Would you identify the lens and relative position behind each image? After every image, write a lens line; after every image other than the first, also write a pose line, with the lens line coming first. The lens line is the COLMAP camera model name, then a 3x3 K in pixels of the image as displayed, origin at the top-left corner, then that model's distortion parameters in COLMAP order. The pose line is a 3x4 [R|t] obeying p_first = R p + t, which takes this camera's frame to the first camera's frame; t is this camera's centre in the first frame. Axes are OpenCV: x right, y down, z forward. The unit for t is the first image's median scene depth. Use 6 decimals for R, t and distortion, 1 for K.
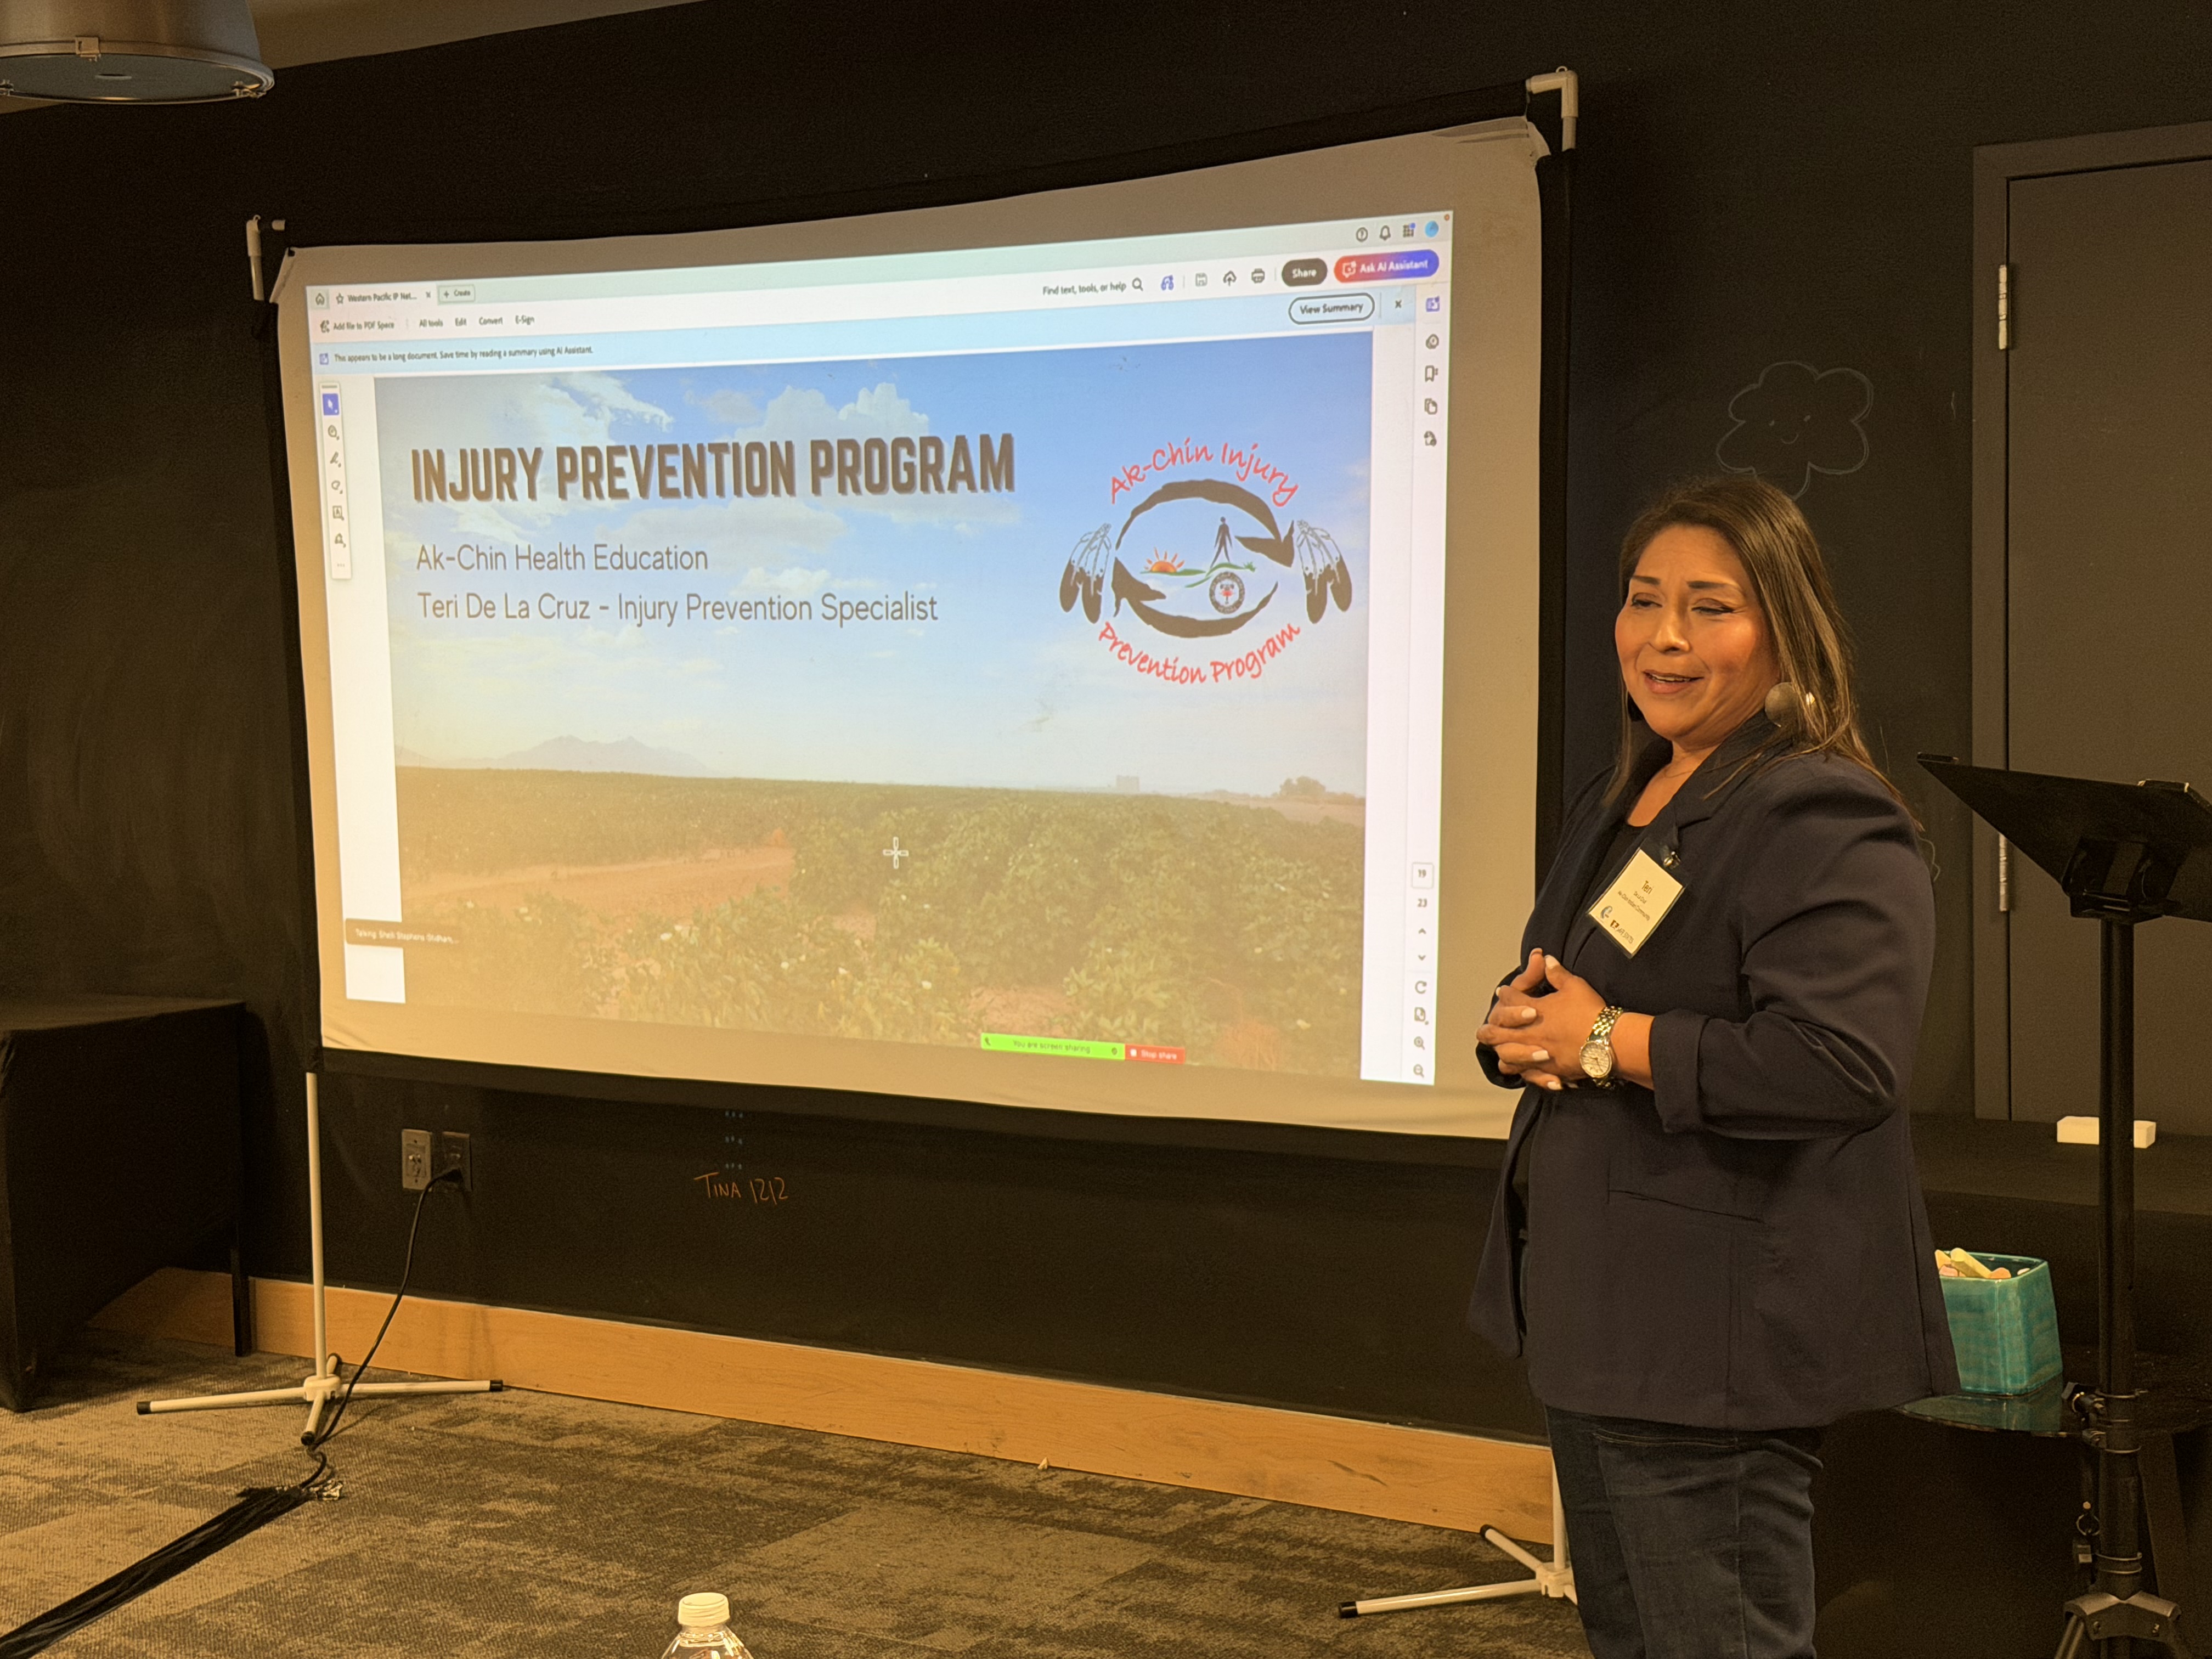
lens RADIAL K [[3109.6, 0, 1088.2], [0, 3109.6, 827.0], [0, 0, 1]] dist [0.132988, 0.000000]
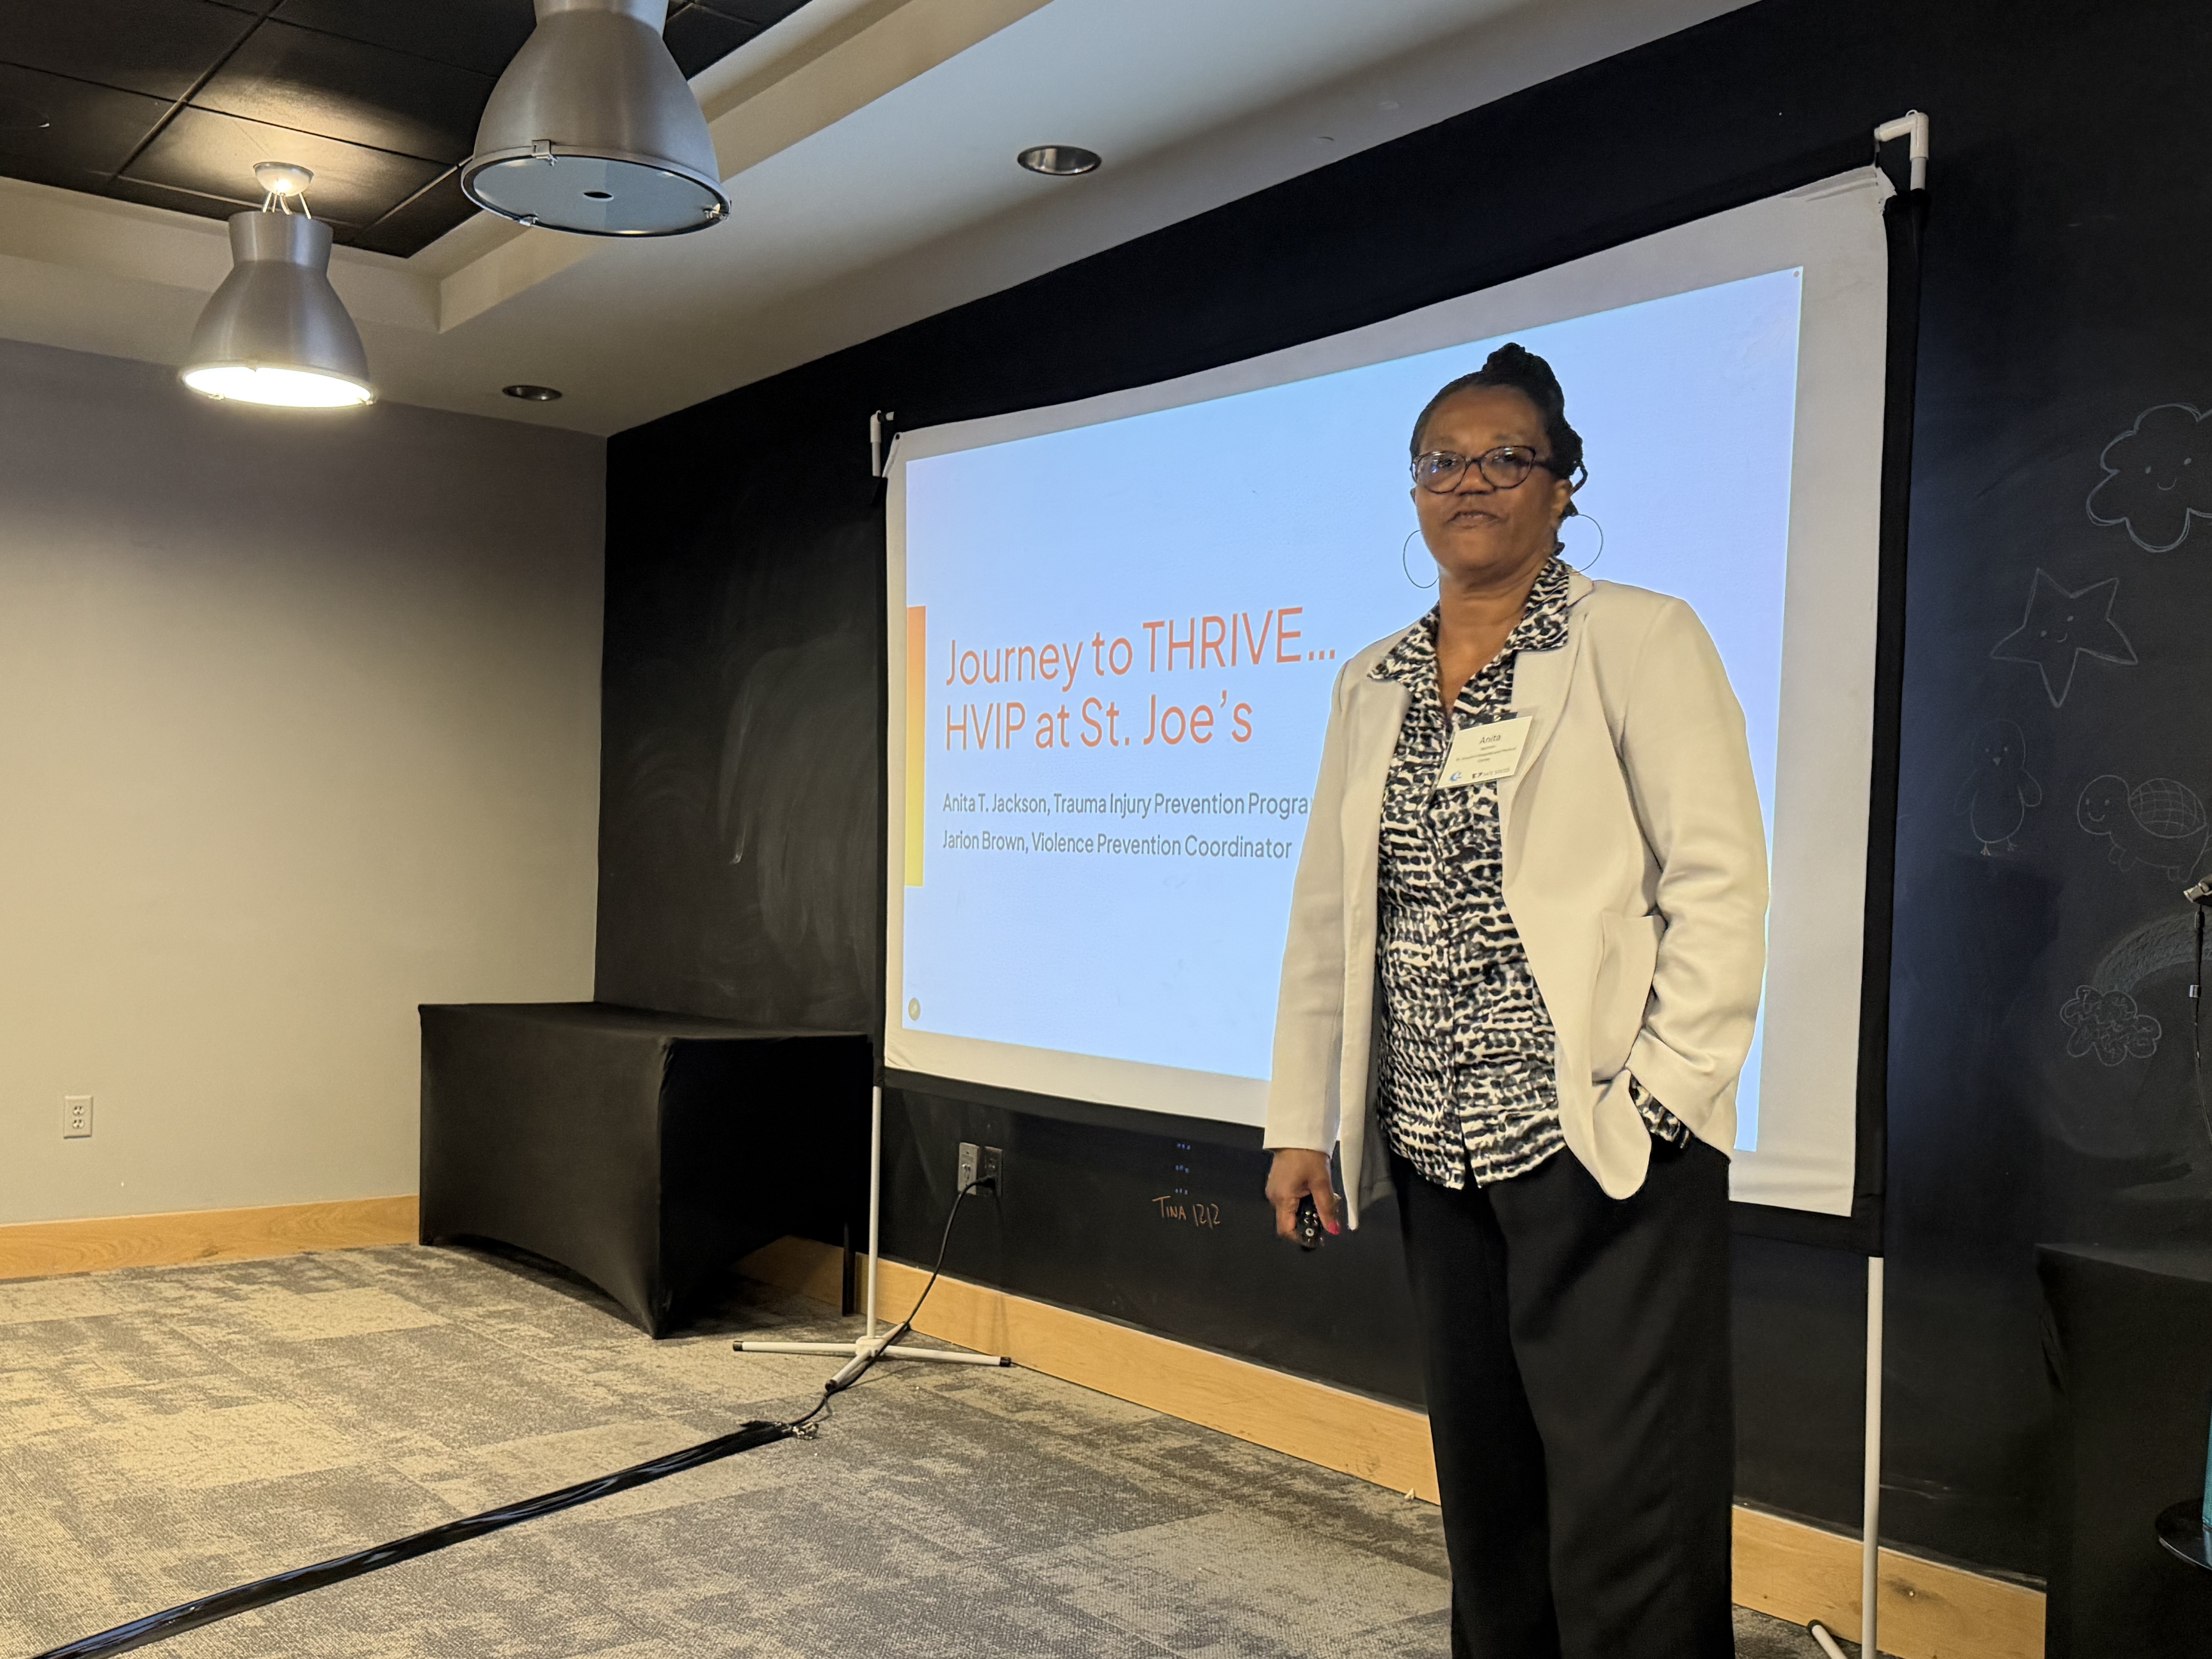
lens RADIAL K [[2049.4, 0, 1119.1], [0, 2049.4, 818.8], [0, 0, 1]] dist [0.066145, 0.000000]
pose [[0.950374, 0.032723, -0.309383, 0.102588], [-0.062849, 0.994144, -0.087911, 0.042198], [0.304695, 0.102993, 0.946865, 0.274203]]
